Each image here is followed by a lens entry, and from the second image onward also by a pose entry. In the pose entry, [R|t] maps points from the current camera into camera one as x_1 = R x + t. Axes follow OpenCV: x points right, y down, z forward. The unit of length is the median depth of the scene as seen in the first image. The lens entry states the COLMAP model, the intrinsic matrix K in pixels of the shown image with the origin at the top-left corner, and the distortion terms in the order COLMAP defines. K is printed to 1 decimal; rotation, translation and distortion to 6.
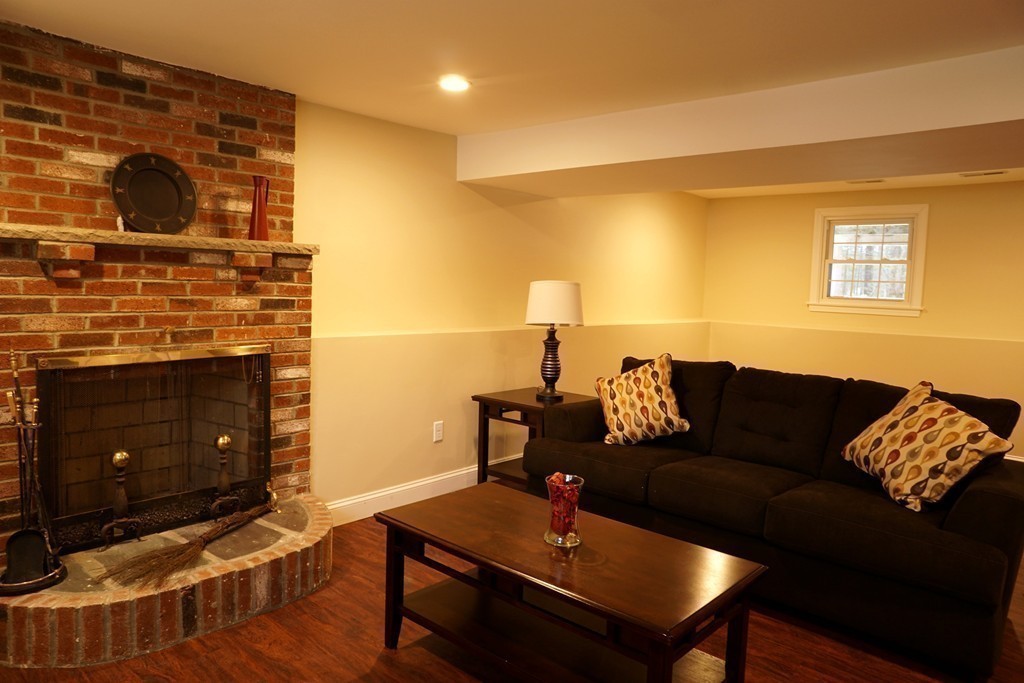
lens RADIAL K [[691.0, 0, 504.7], [0, 691.0, 334.4], [0, 0, 1]] dist [-0.071673, 0.094511]
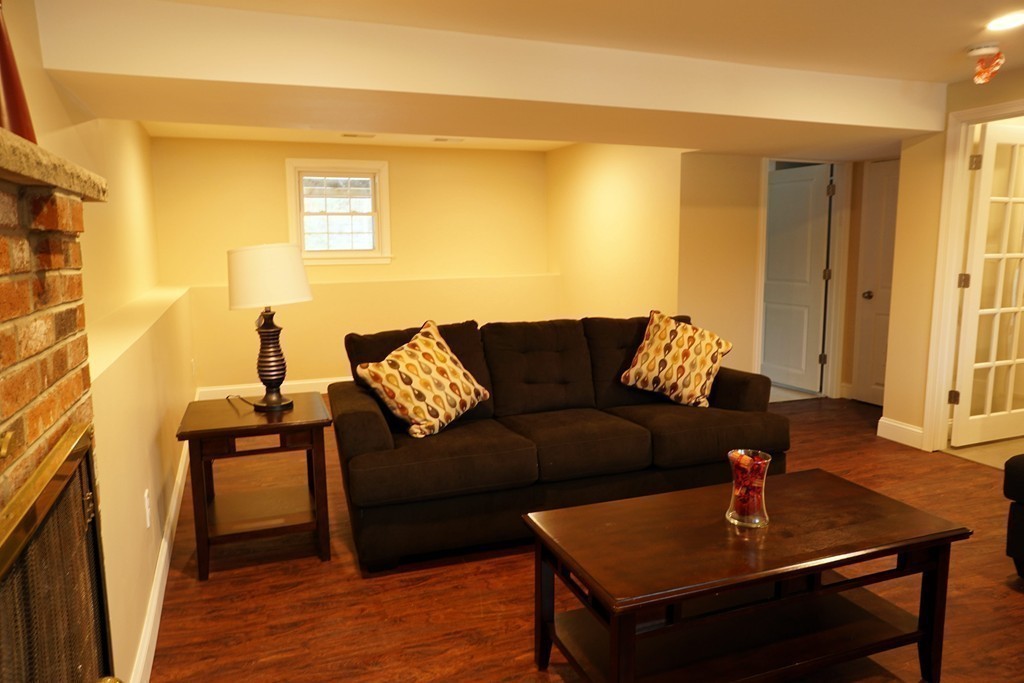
lens RADIAL K [[691.0, 0, 504.7], [0, 691.0, 334.4], [0, 0, 1]] dist [-0.071673, 0.094511]
pose [[0.455491, -0.154843, 0.876671, -0.580893], [0.093030, 0.987645, 0.126108, -0.067252], [-0.885366, 0.024116, 0.464268, 0.588341]]
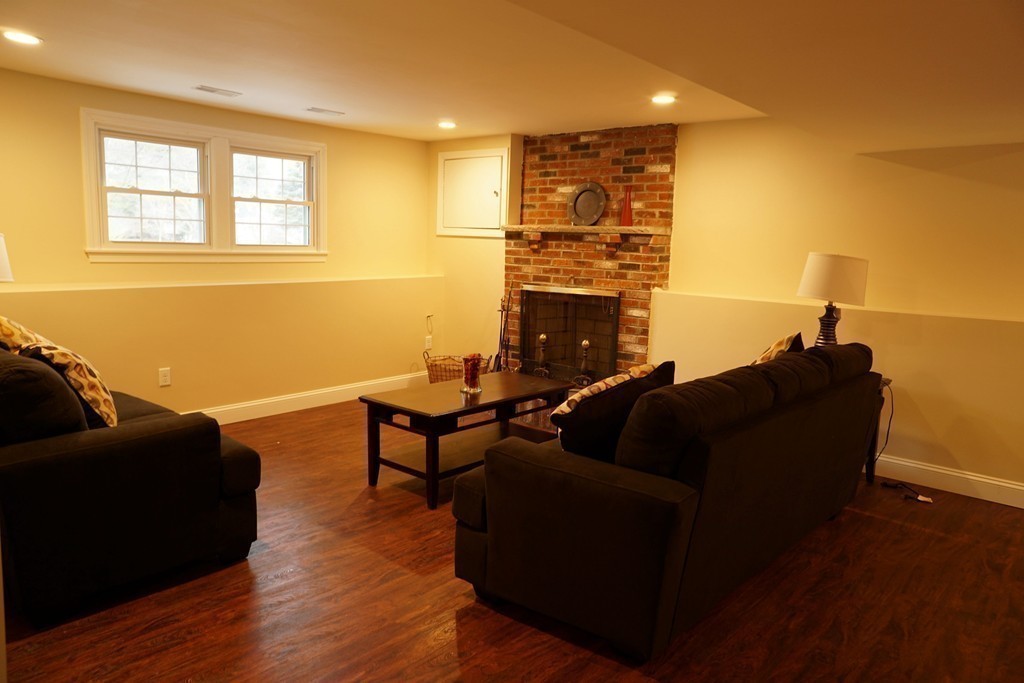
lens RADIAL K [[691.0, 0, 504.7], [0, 691.0, 334.4], [0, 0, 1]] dist [-0.071673, 0.094511]
pose [[0.022881, 0.102746, -0.994444, 1.271329], [-0.107262, 0.989215, 0.099738, -0.018219], [0.993967, 0.104384, 0.033655, 0.705725]]
